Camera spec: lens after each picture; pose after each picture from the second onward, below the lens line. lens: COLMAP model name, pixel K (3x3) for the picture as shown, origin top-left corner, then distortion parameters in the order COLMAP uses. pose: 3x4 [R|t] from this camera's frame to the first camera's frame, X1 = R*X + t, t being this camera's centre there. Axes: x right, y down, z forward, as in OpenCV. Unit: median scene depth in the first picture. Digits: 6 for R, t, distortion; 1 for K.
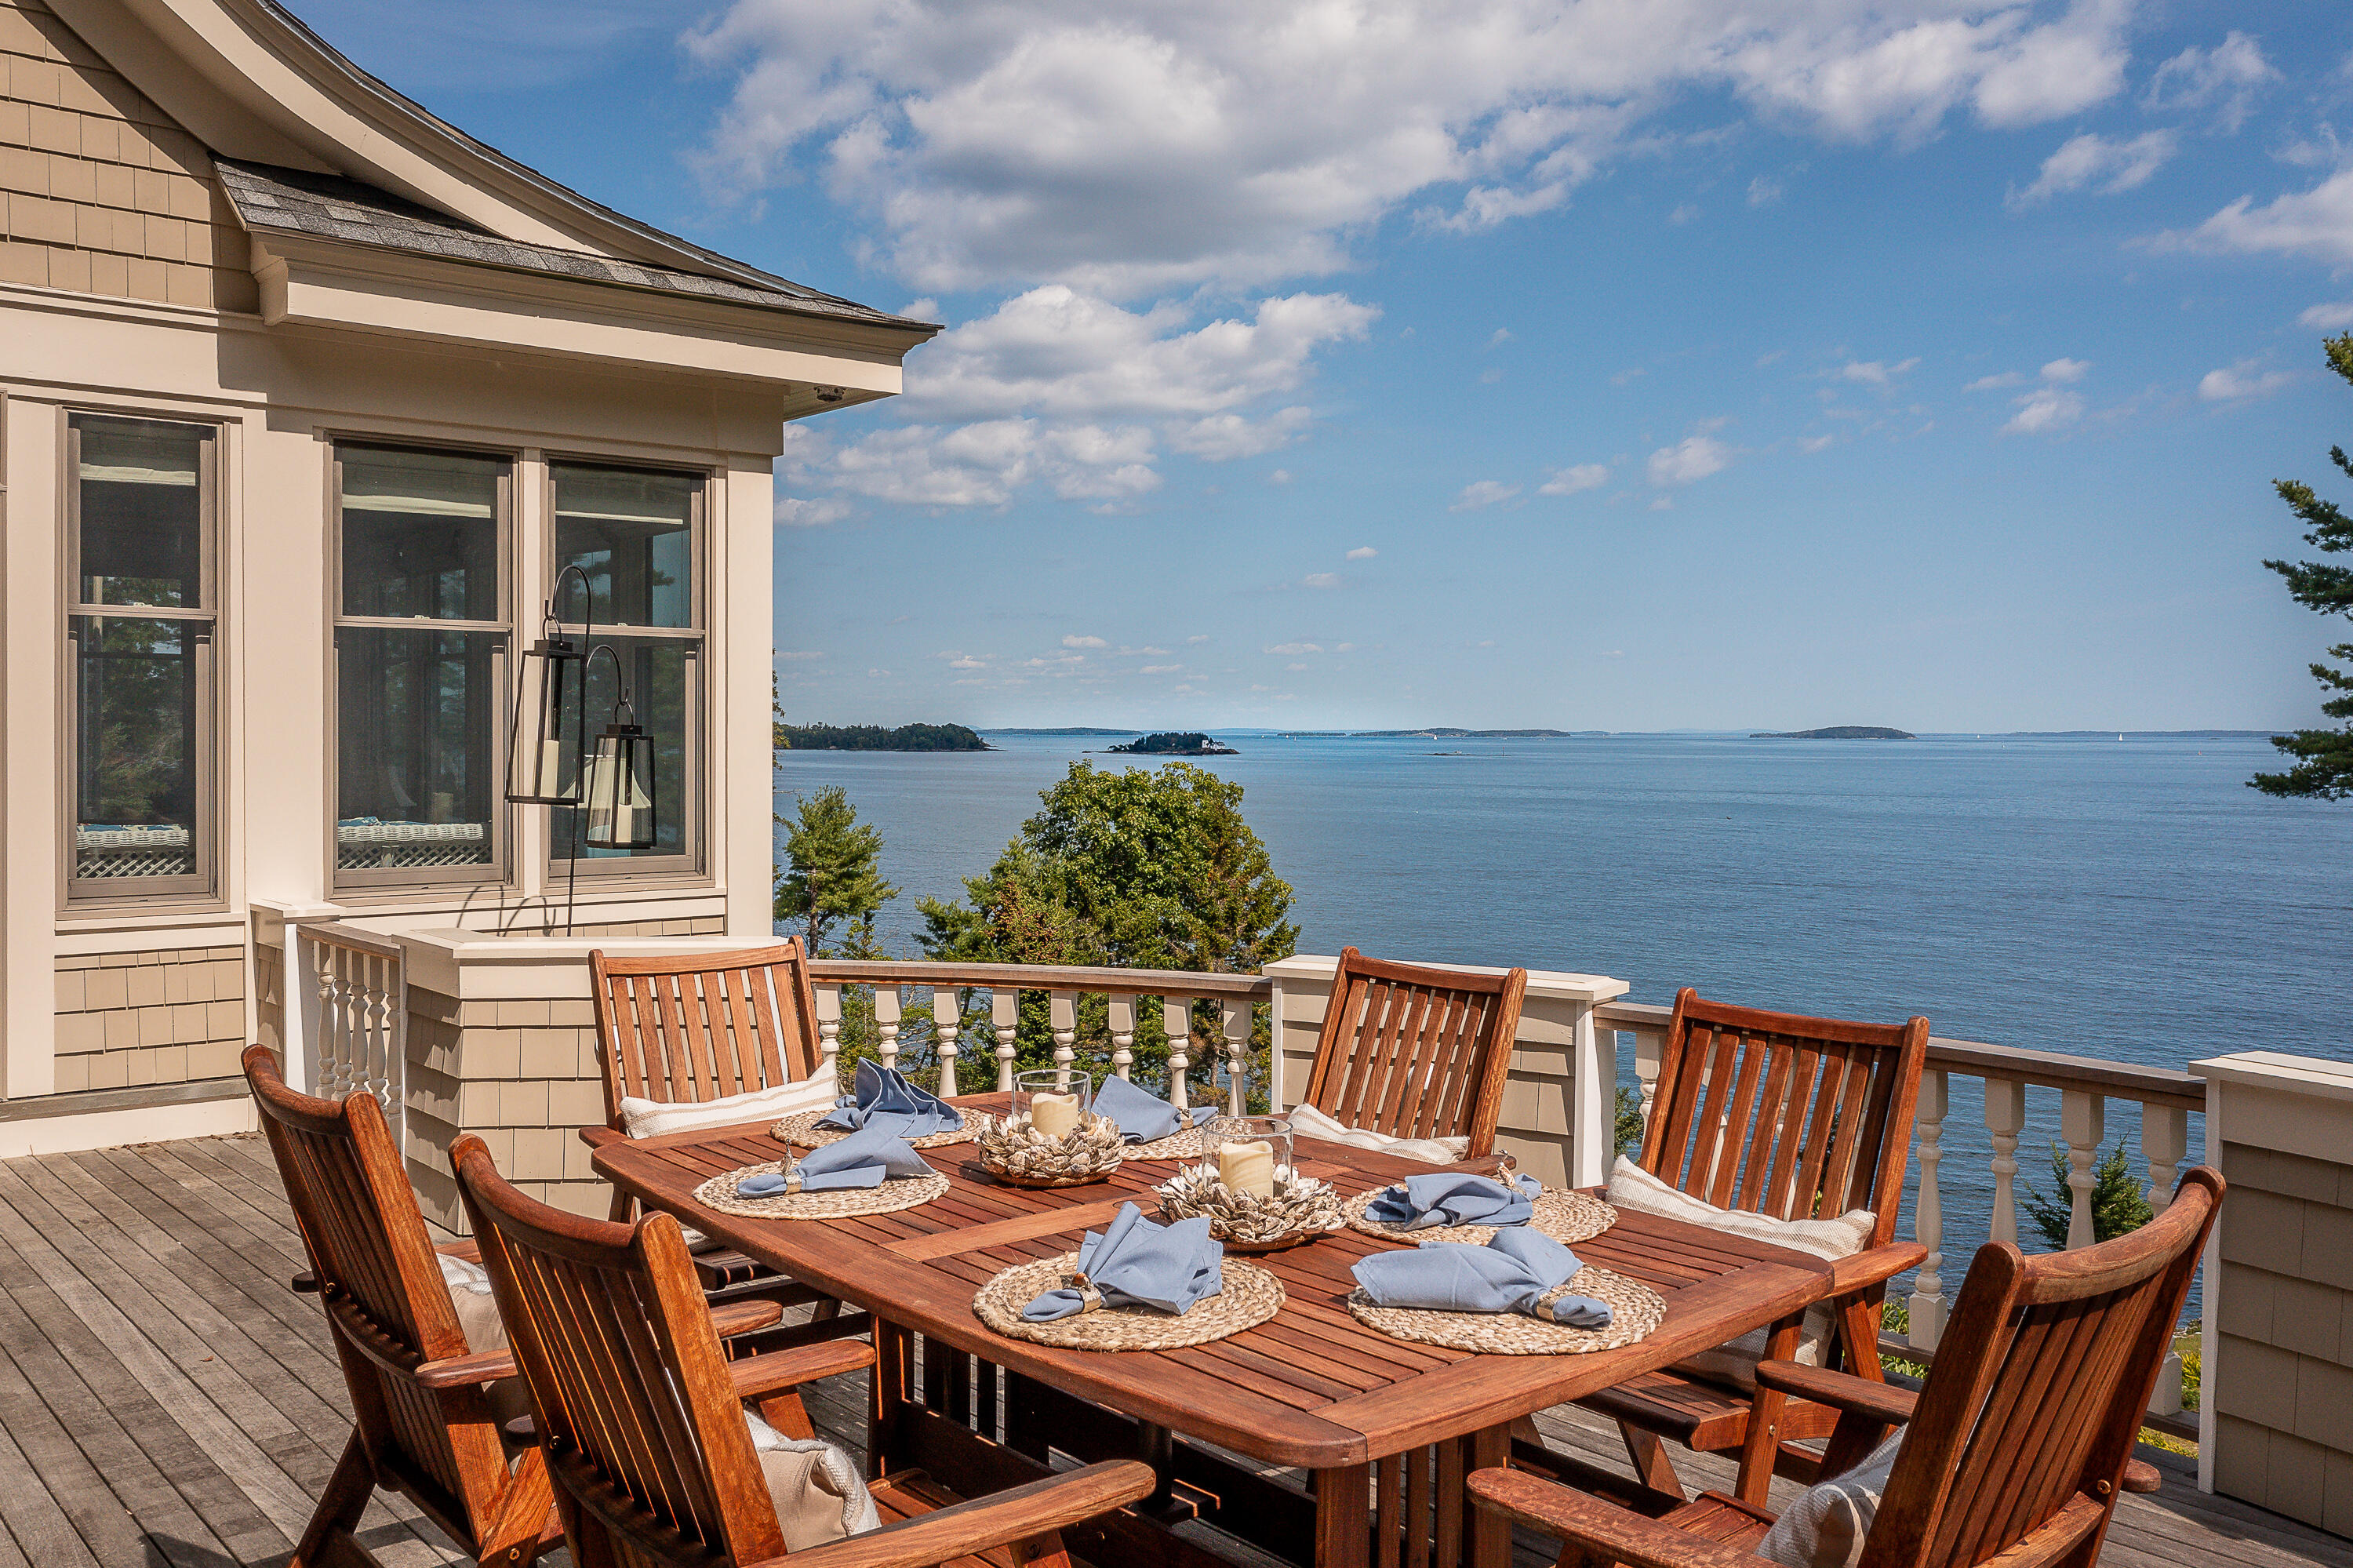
lens RADIAL K [[1983.6, 0, 1174.1], [0, 1983.6, 756.4], [0, 0, 1]] dist [-0.001515, 0.002099]
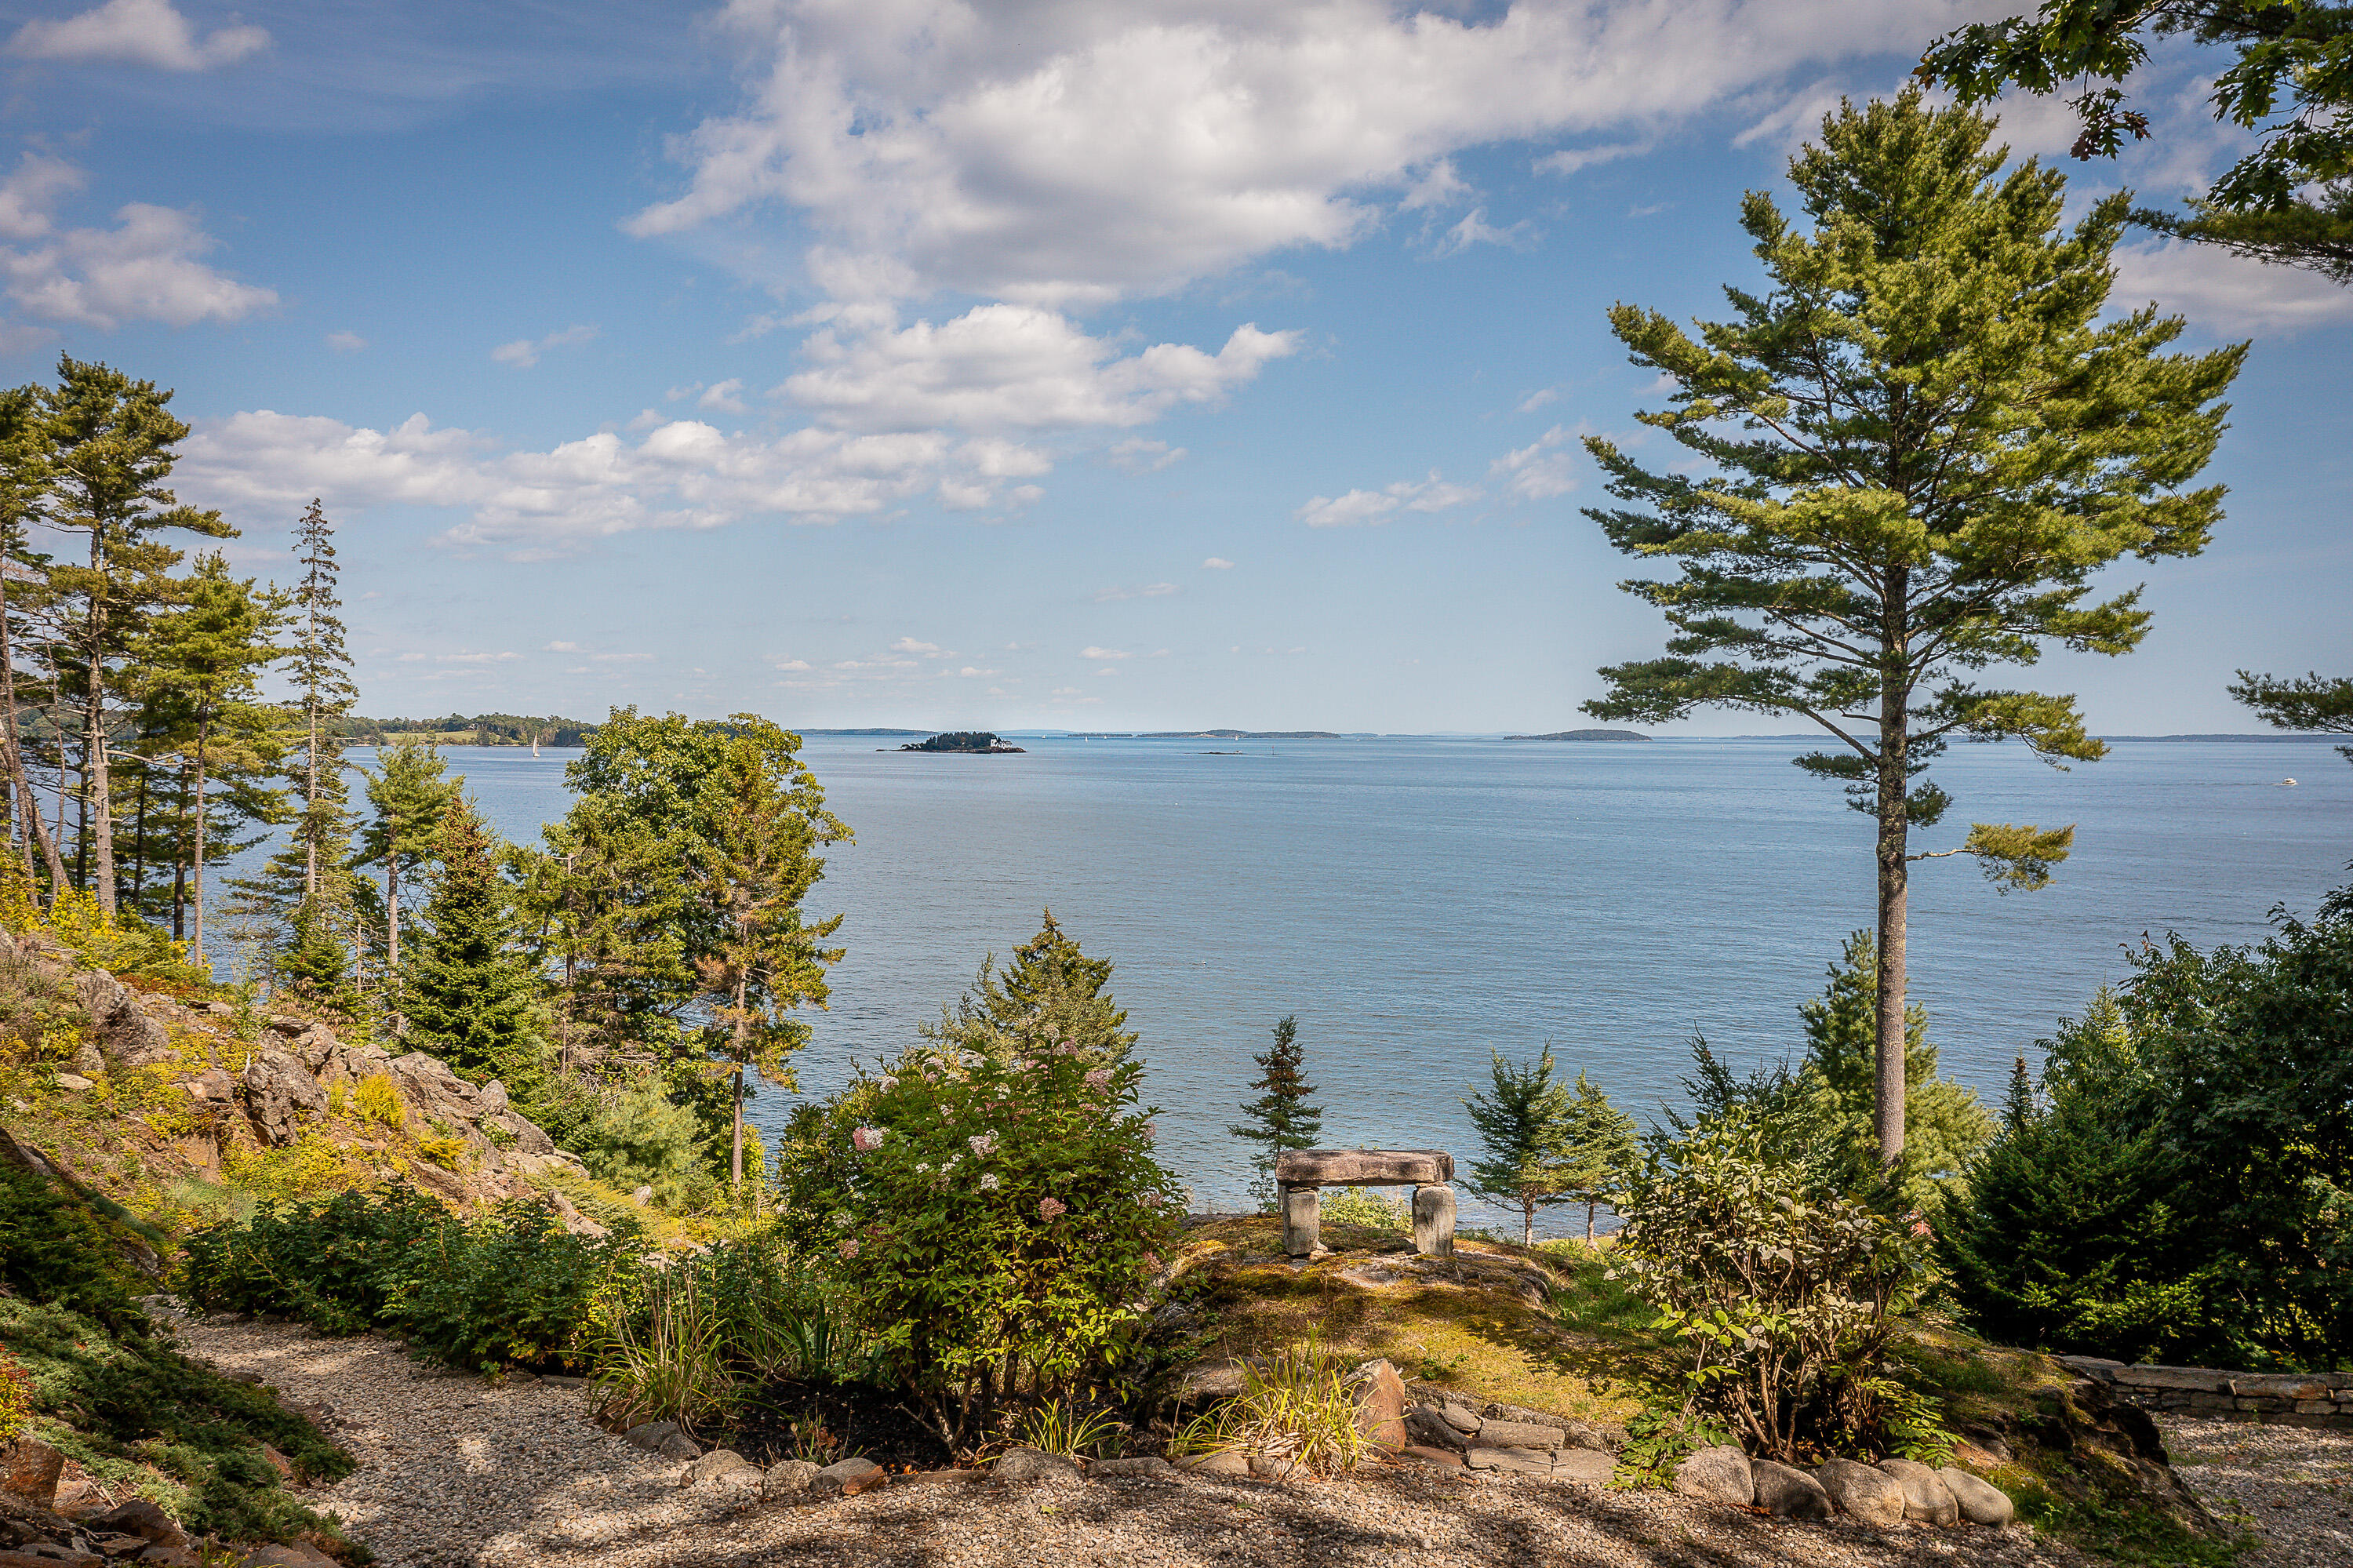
lens RADIAL K [[1878.5, 0, 1176.5], [0, 1878.5, 784.0], [0, 0, 1]] dist [-0.012389, -0.002259]
pose [[0.994784, 0.001526, 0.101996, 0.898244], [-0.002874, 0.999911, 0.013066, 0.186930], [-0.101967, -0.013291, 0.994699, -0.160707]]
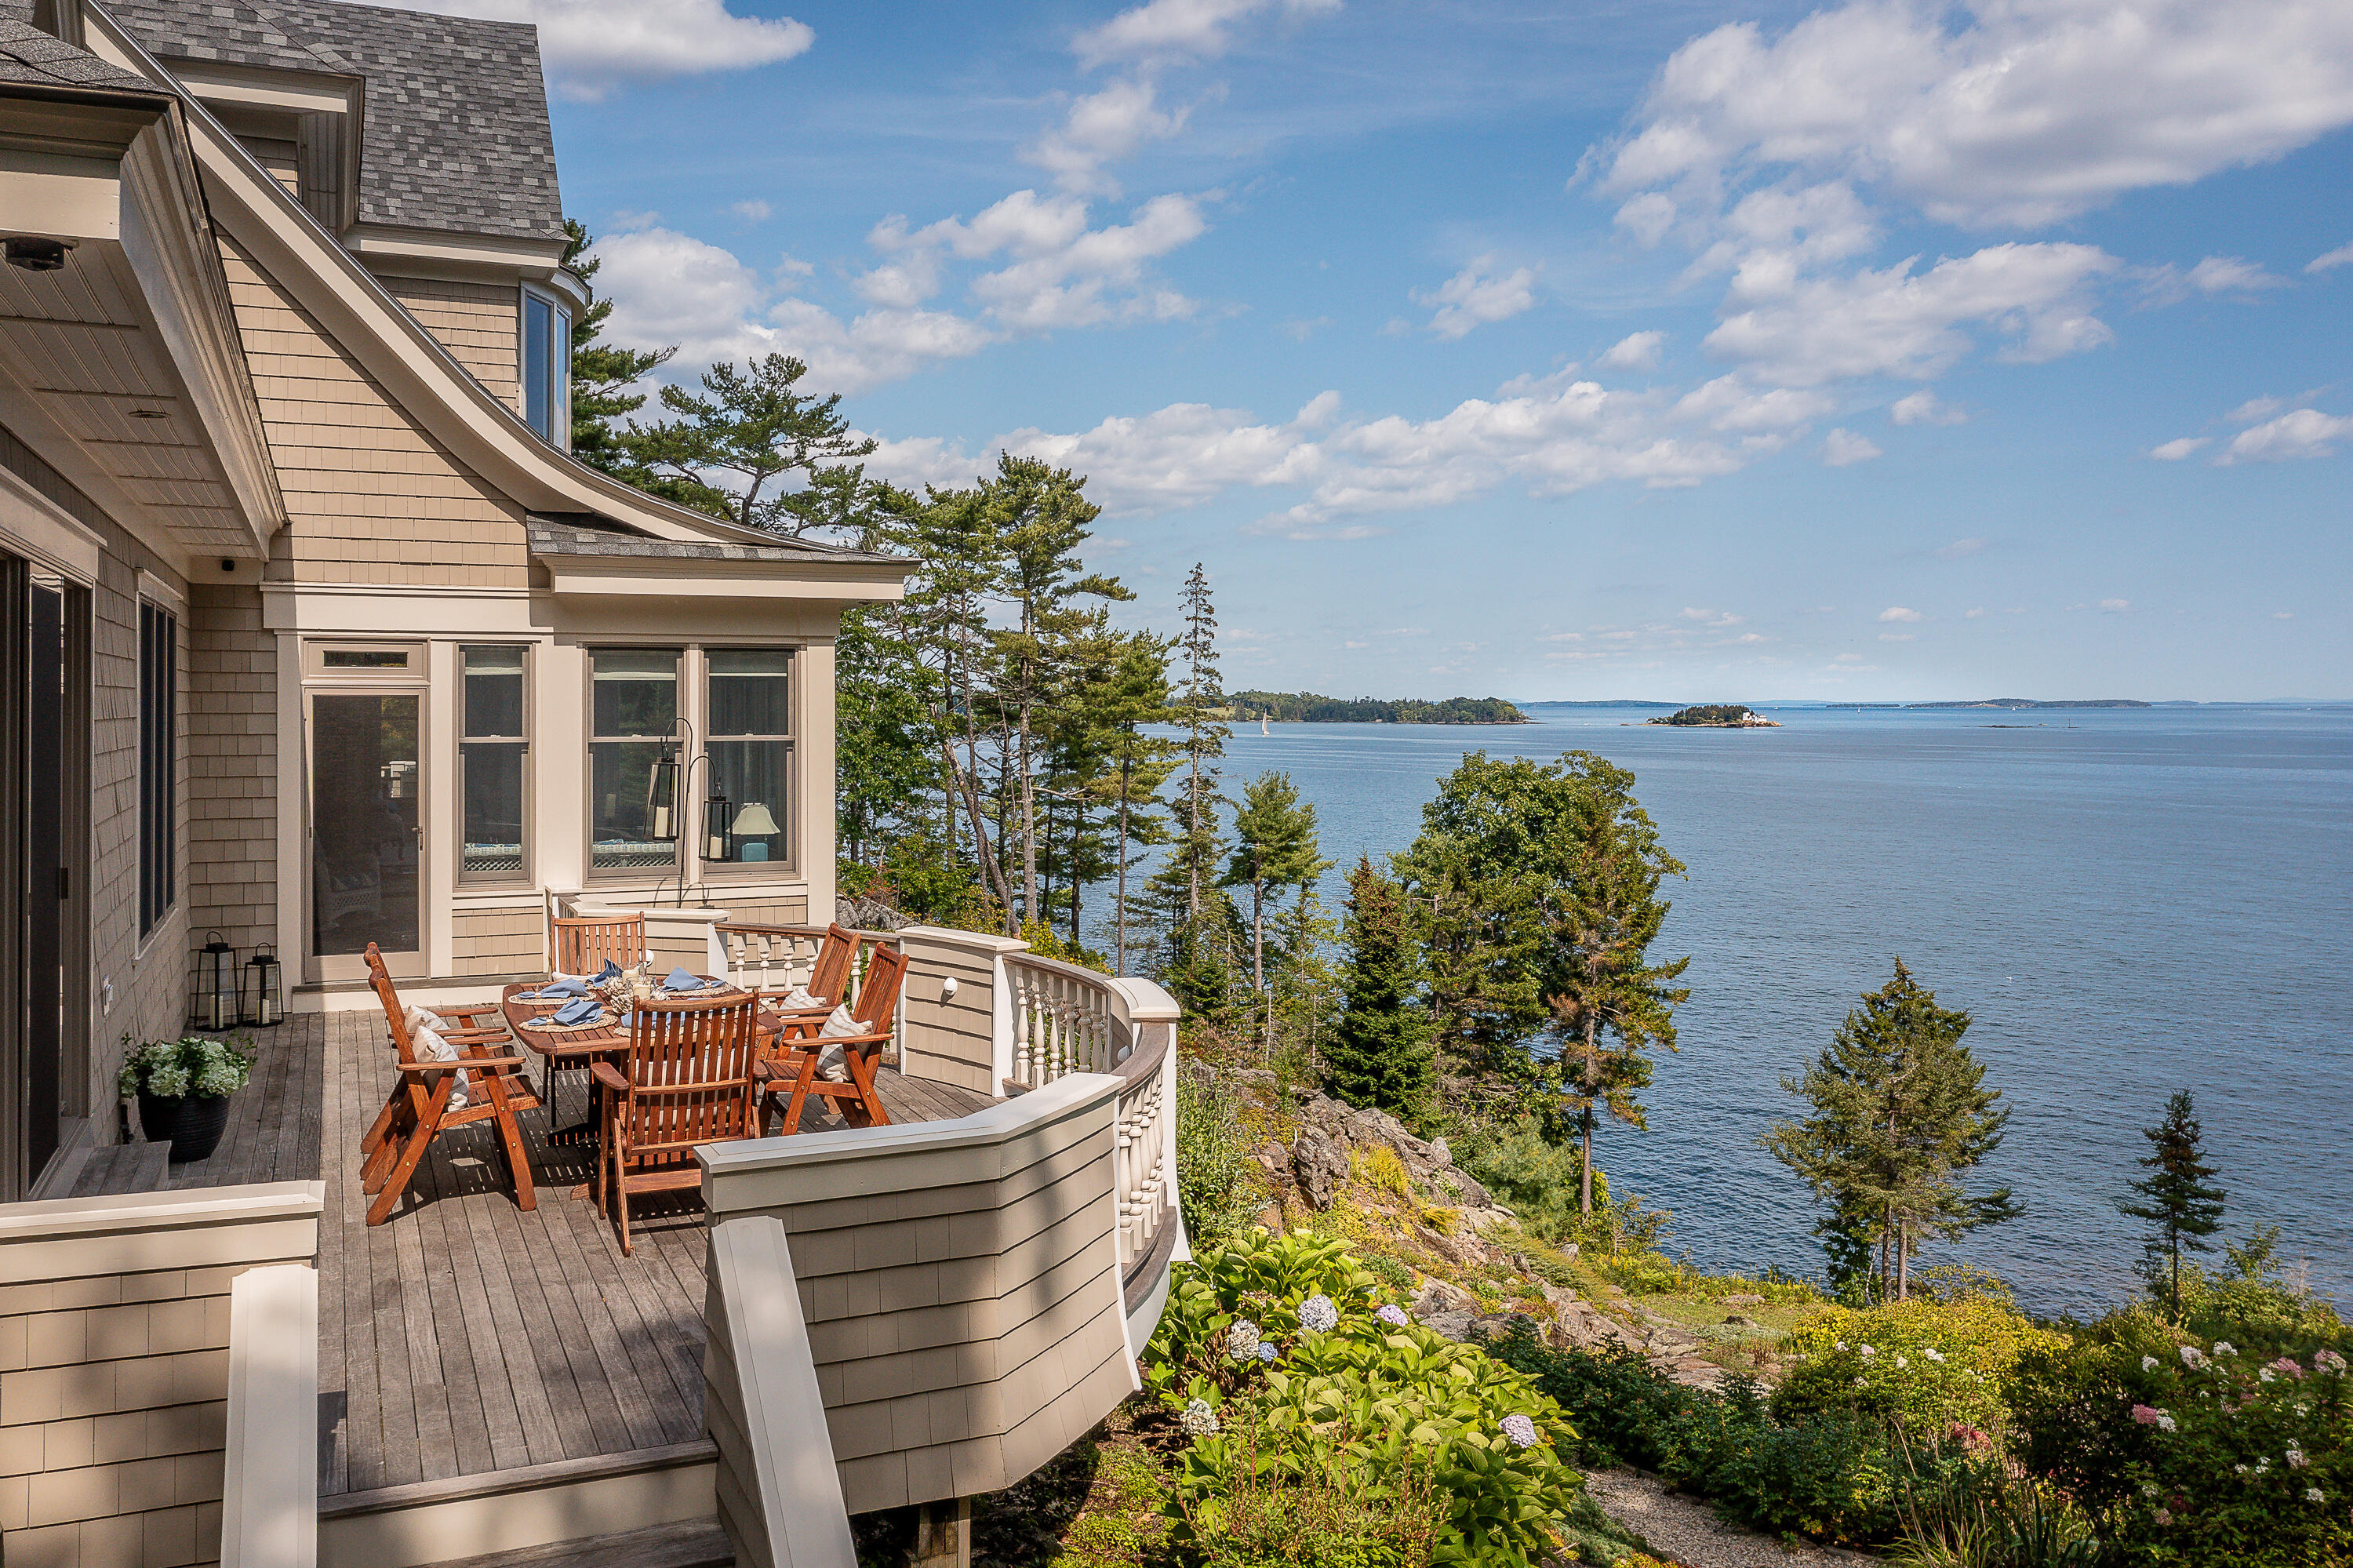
lens RADIAL K [[1910.7, 0, 1177.9], [0, 1910.7, 704.8], [0, 0, 1]] dist [-0.009998, -0.004736]
pose [[0.960918, -0.004059, -0.276805, 0.569085], [0.000768, 0.999928, -0.011996, -0.070275], [0.276834, 0.011315, 0.960851, -0.558597]]
